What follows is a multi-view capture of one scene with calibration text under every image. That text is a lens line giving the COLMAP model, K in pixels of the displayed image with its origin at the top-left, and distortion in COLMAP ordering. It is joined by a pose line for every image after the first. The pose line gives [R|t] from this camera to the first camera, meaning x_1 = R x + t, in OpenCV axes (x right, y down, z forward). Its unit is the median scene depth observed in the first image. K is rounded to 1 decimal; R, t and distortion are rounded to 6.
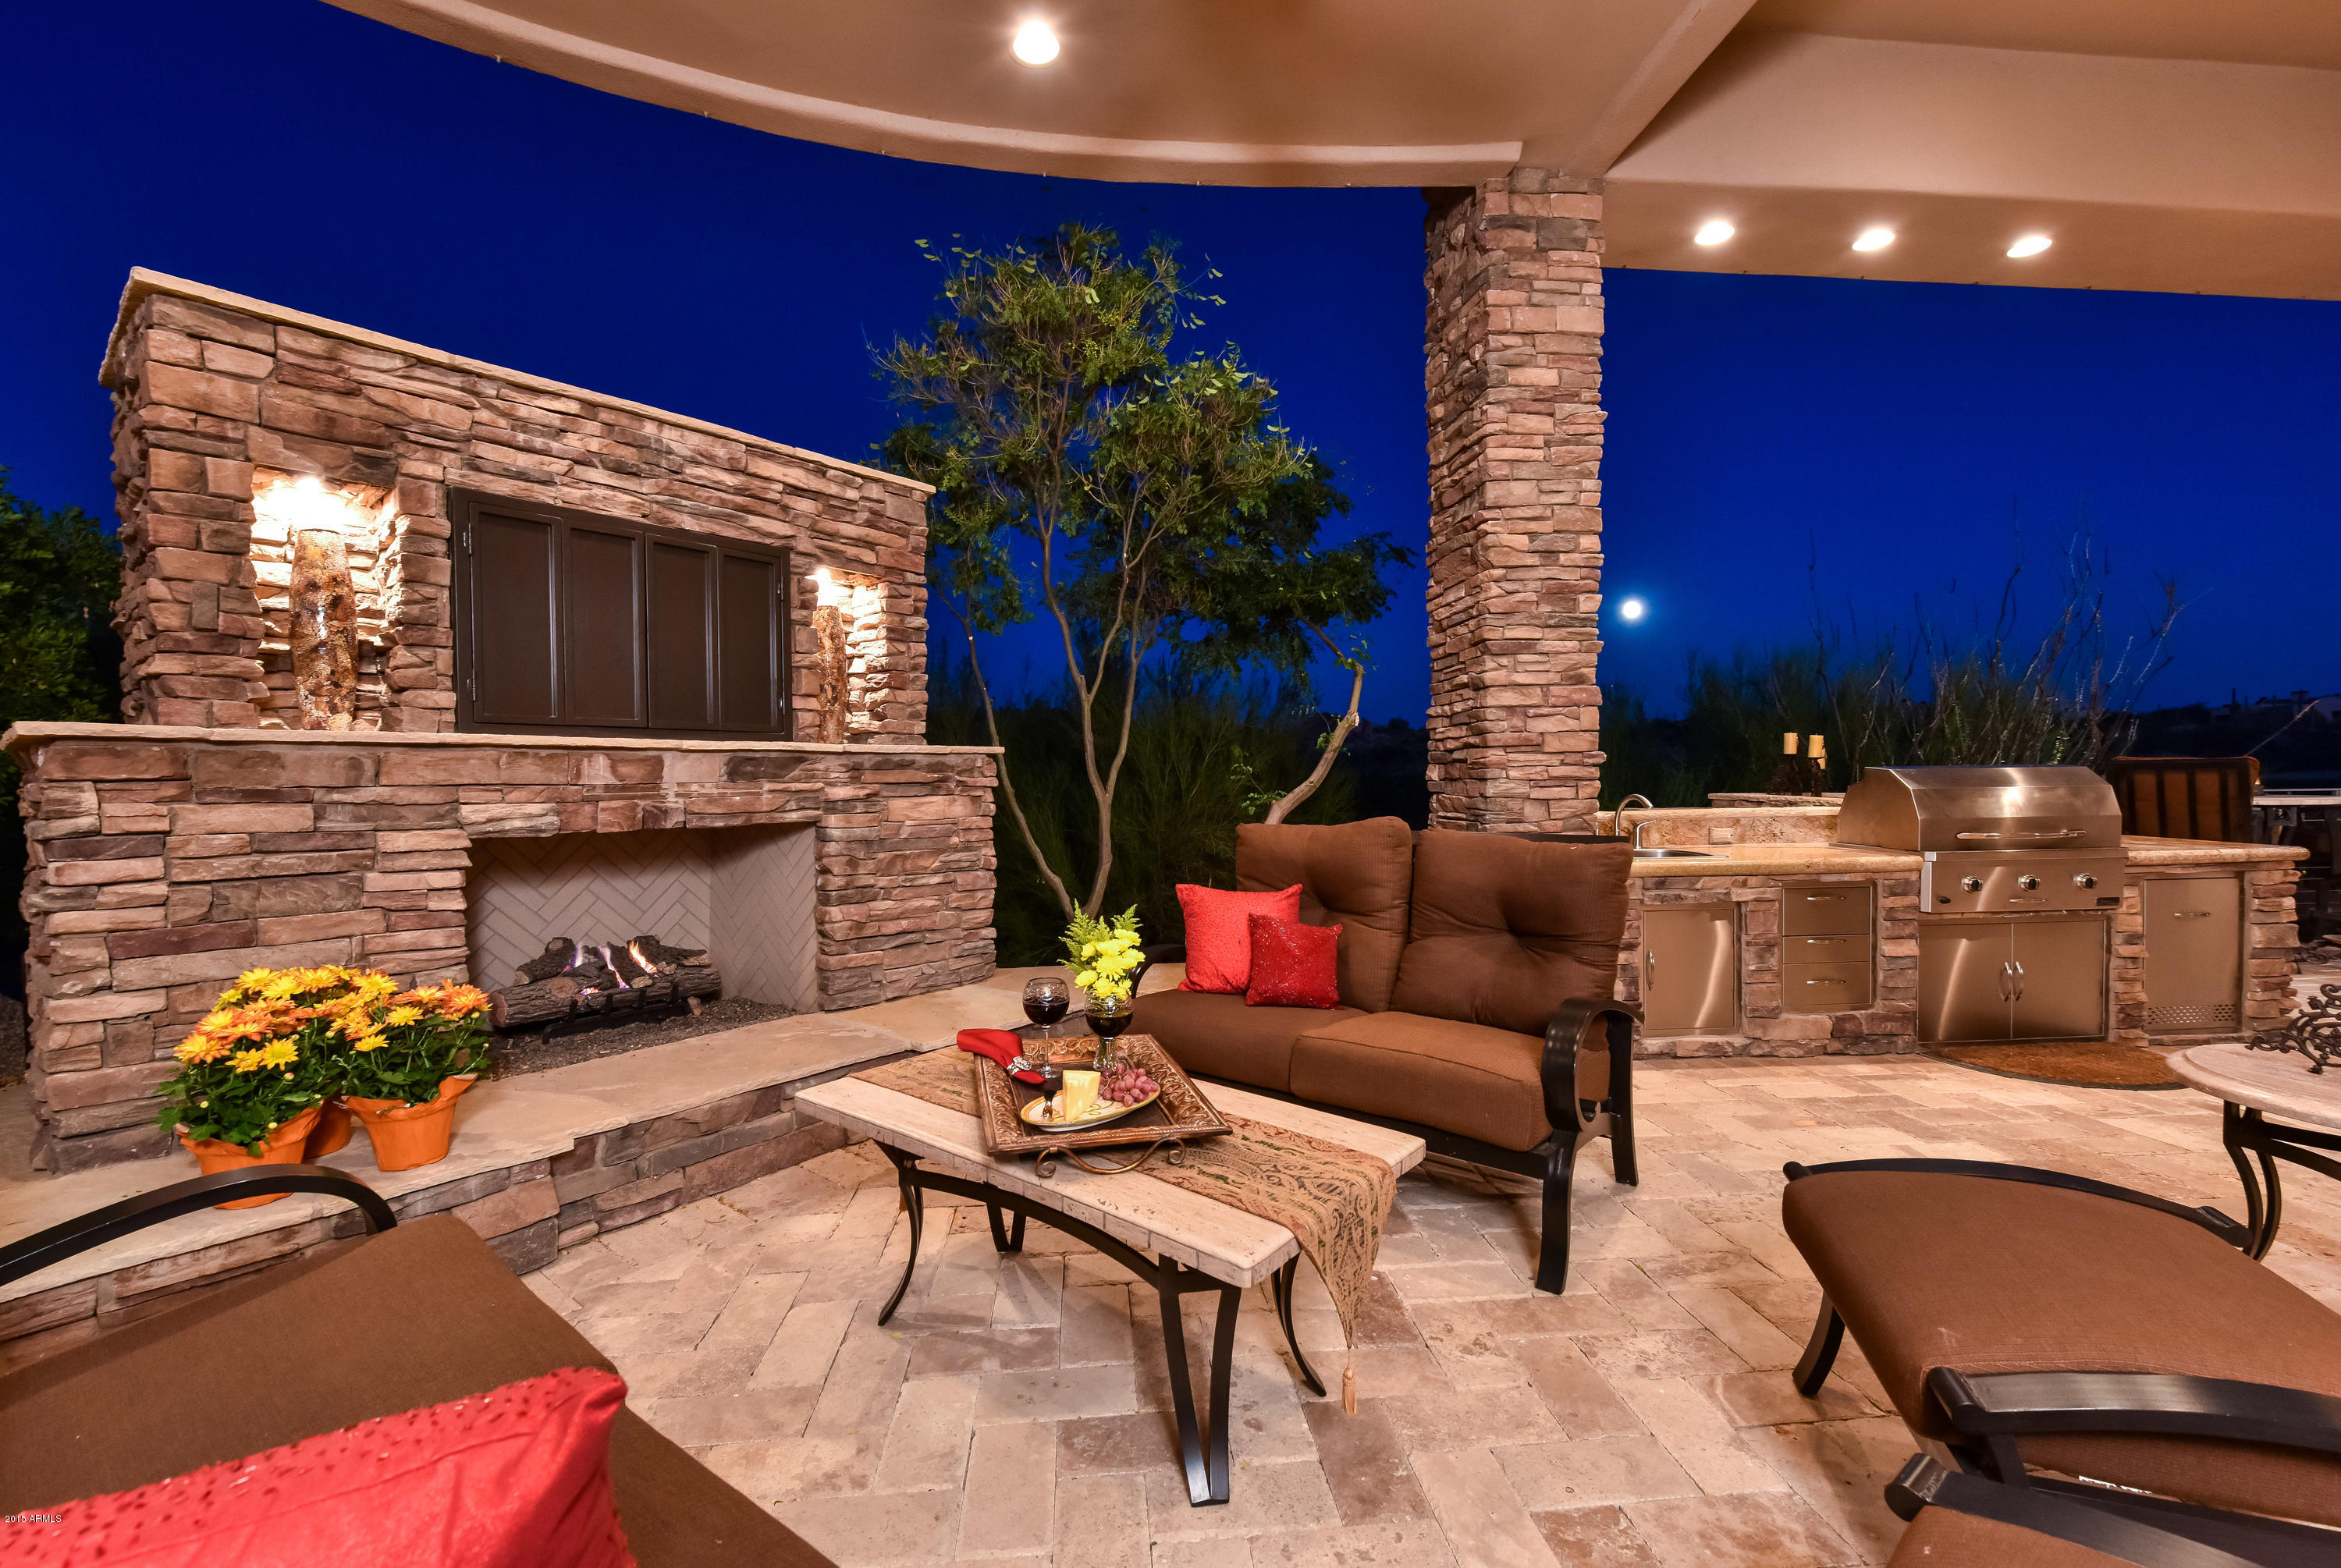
lens RADIAL K [[980.6, 0, 1174.8], [0, 980.6, 793.1], [0, 0, 1]] dist [0.004622, 0.000199]
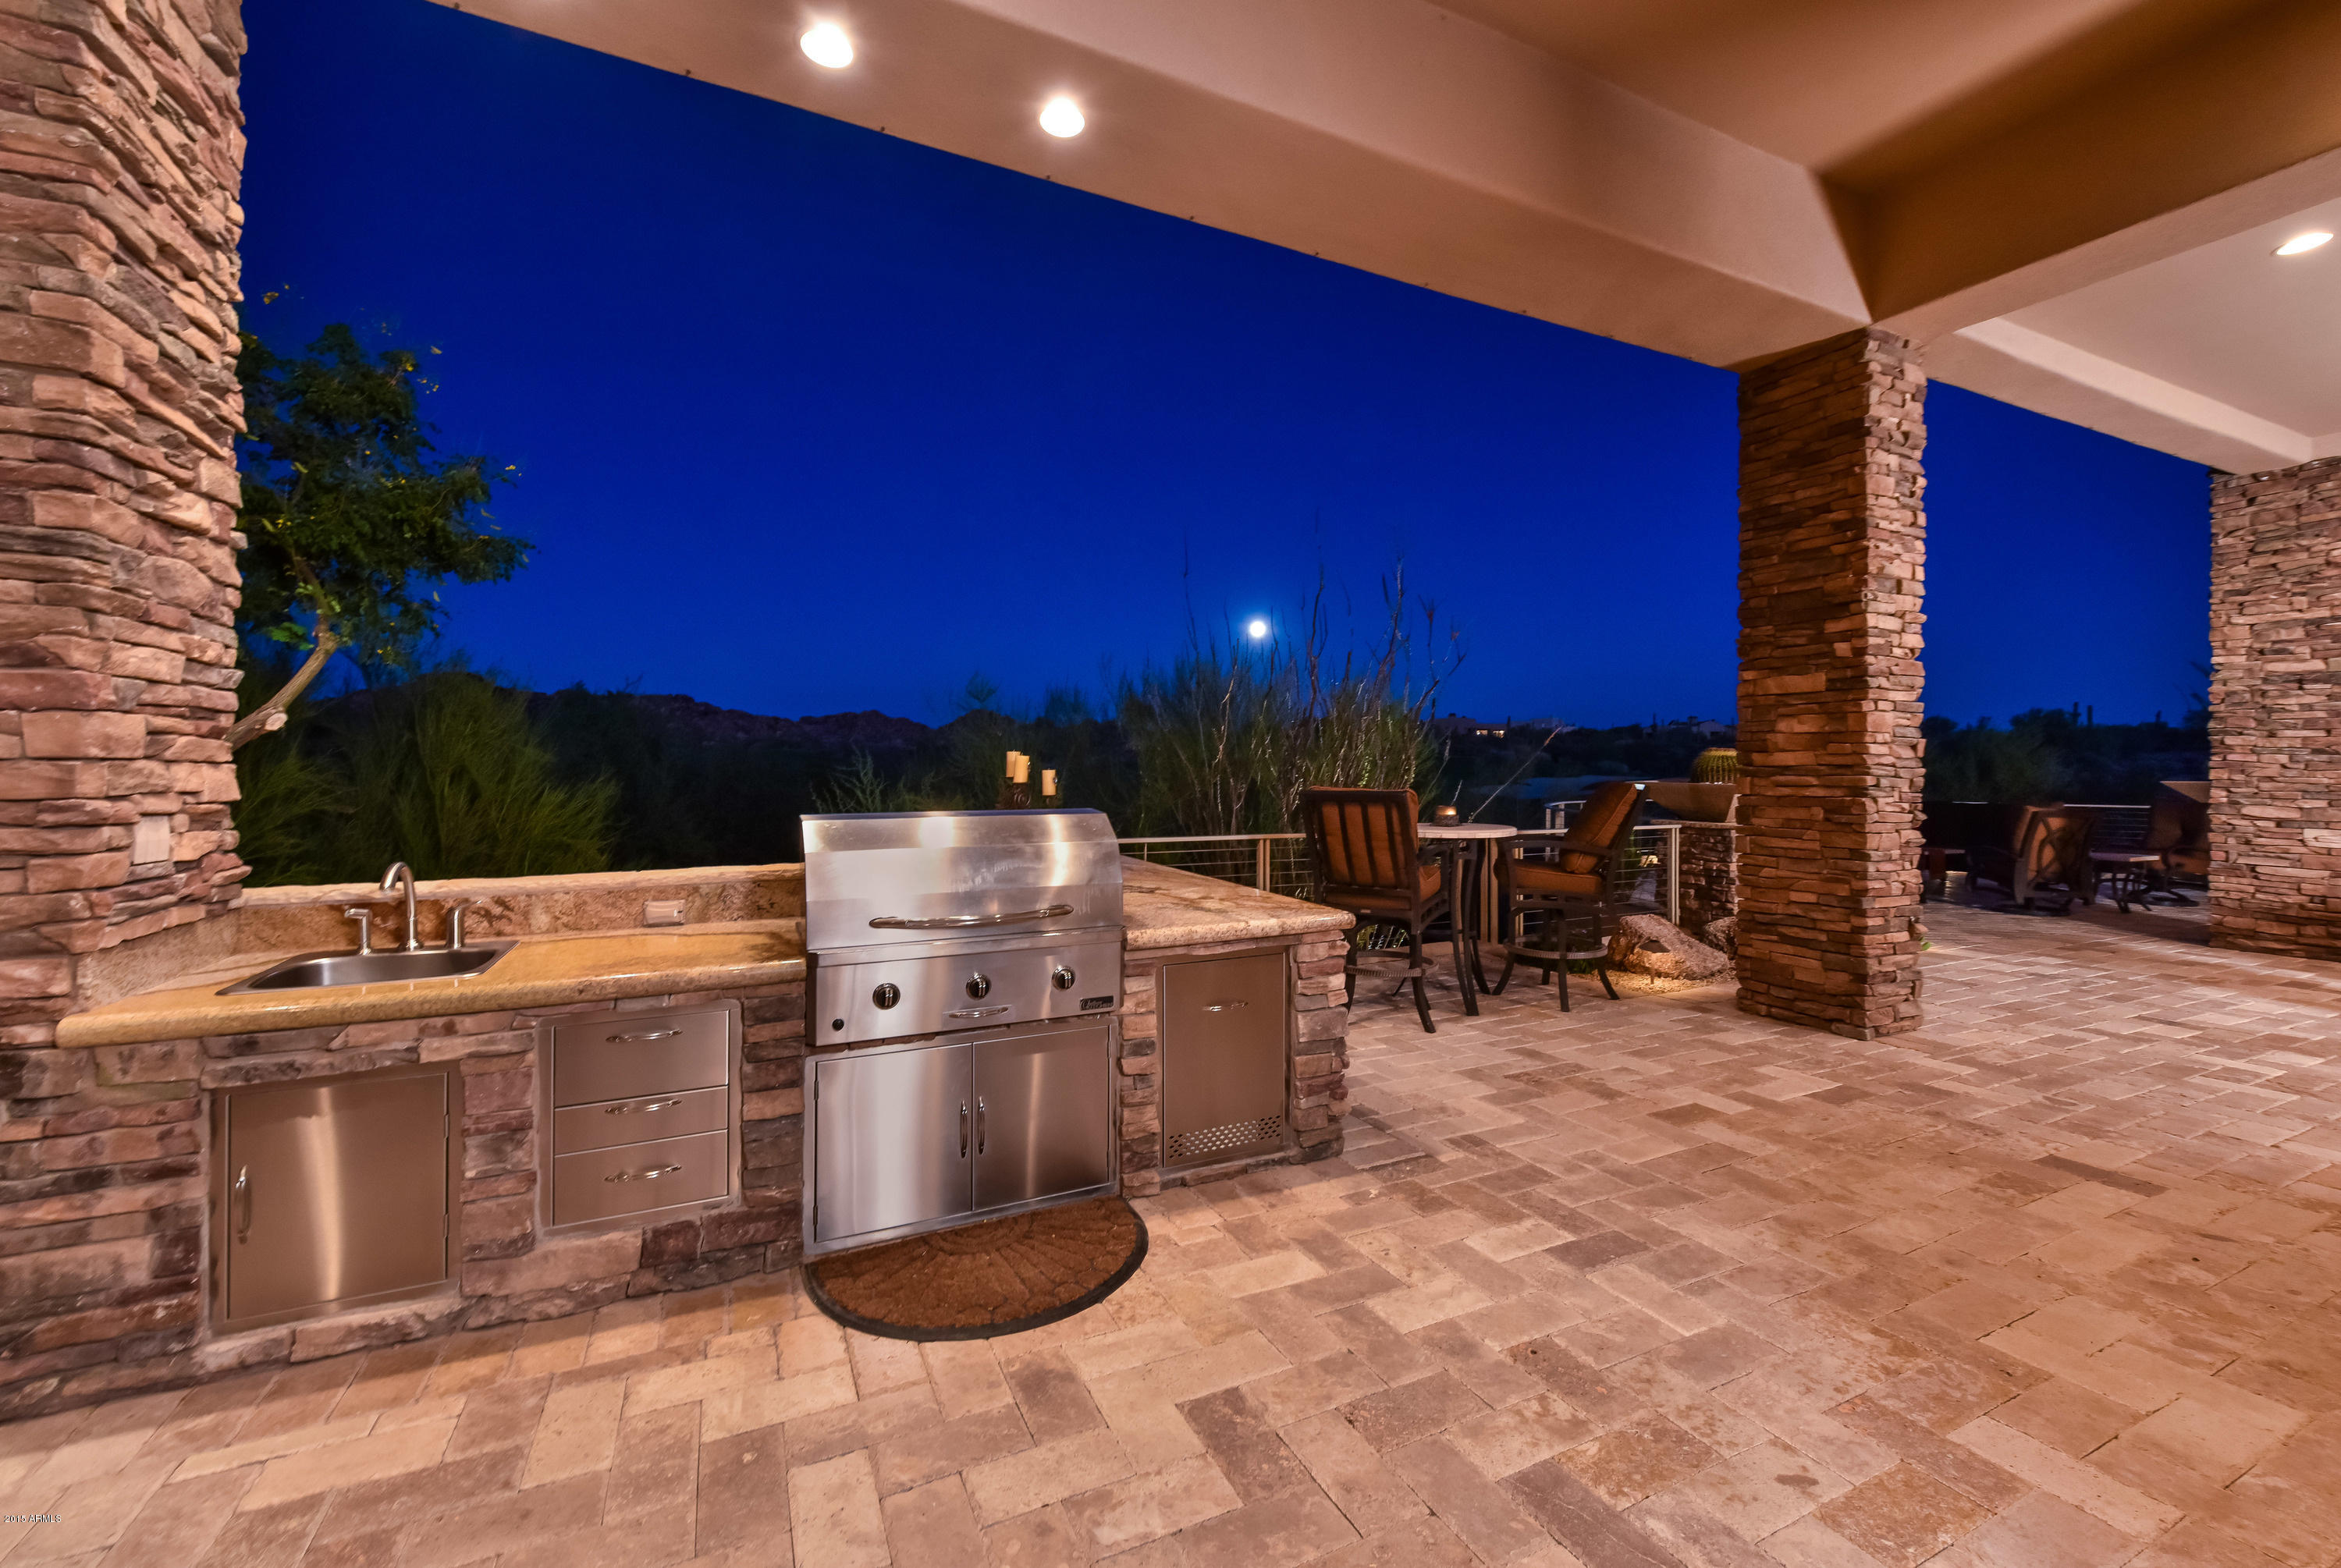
lens RADIAL K [[947.3, 0, 1168.4], [0, 947.3, 768.2], [0, 0, 1]] dist [0.000613, 0.000065]
pose [[0.941451, 0.008984, 0.337029, 0.779400], [-0.001218, 0.999729, -0.023247, -0.046789], [-0.337146, 0.021475, 0.941207, 0.334984]]
